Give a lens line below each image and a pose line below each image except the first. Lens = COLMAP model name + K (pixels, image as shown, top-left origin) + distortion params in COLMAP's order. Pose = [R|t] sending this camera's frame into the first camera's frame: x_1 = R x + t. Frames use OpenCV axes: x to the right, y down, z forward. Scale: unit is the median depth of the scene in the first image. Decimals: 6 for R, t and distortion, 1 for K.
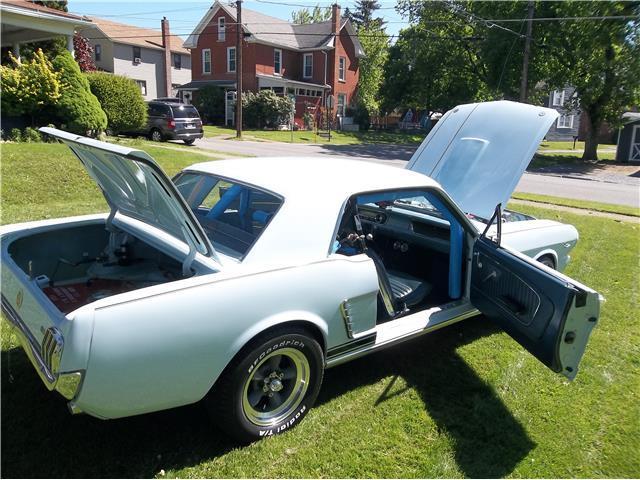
lens RADIAL K [[507.7, 0, 320.0], [0, 507.7, 240.0], [0, 0, 1]] dist [-0.000326, -0.000818]
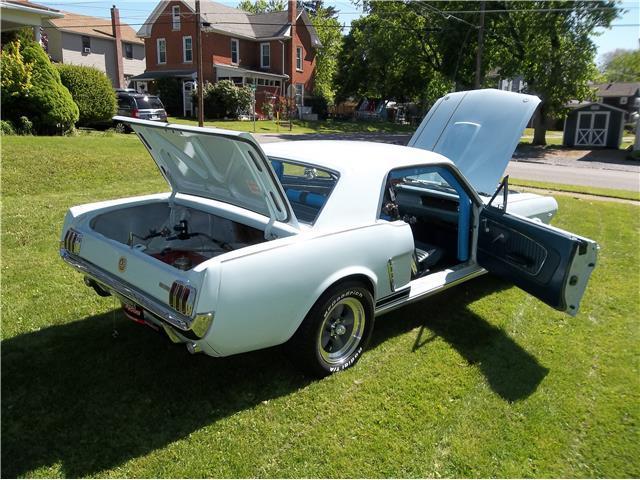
lens RADIAL K [[506.9, 0, 320.0], [0, 506.9, 240.0], [0, 0, 1]] dist [-0.008096, 0.001898]
pose [[0.996088, -0.031988, 0.082378, -0.059913], [0.030378, 0.999323, 0.020731, 0.013016], [-0.082985, -0.018148, 0.996386, -0.047715]]
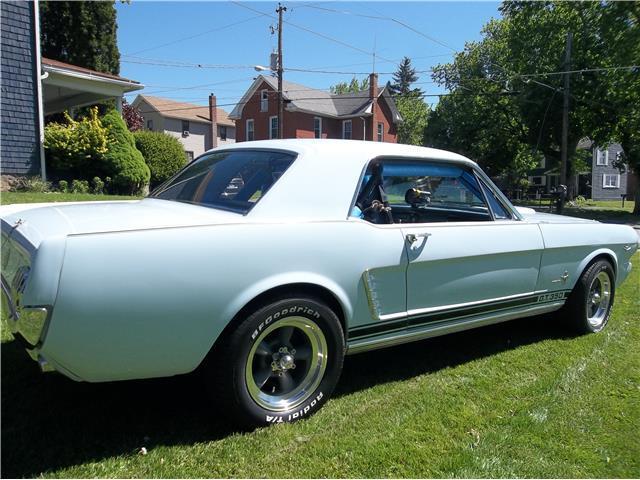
lens RADIAL K [[507.7, 0, 320.0], [0, 507.7, 240.0], [0, 0, 1]] dist [-0.000326, -0.000818]
pose [[0.996624, -0.014649, -0.080779, 0.010802], [0.004017, 0.991474, -0.130245, 0.051243], [0.081998, 0.129481, 0.988186, 0.035821]]
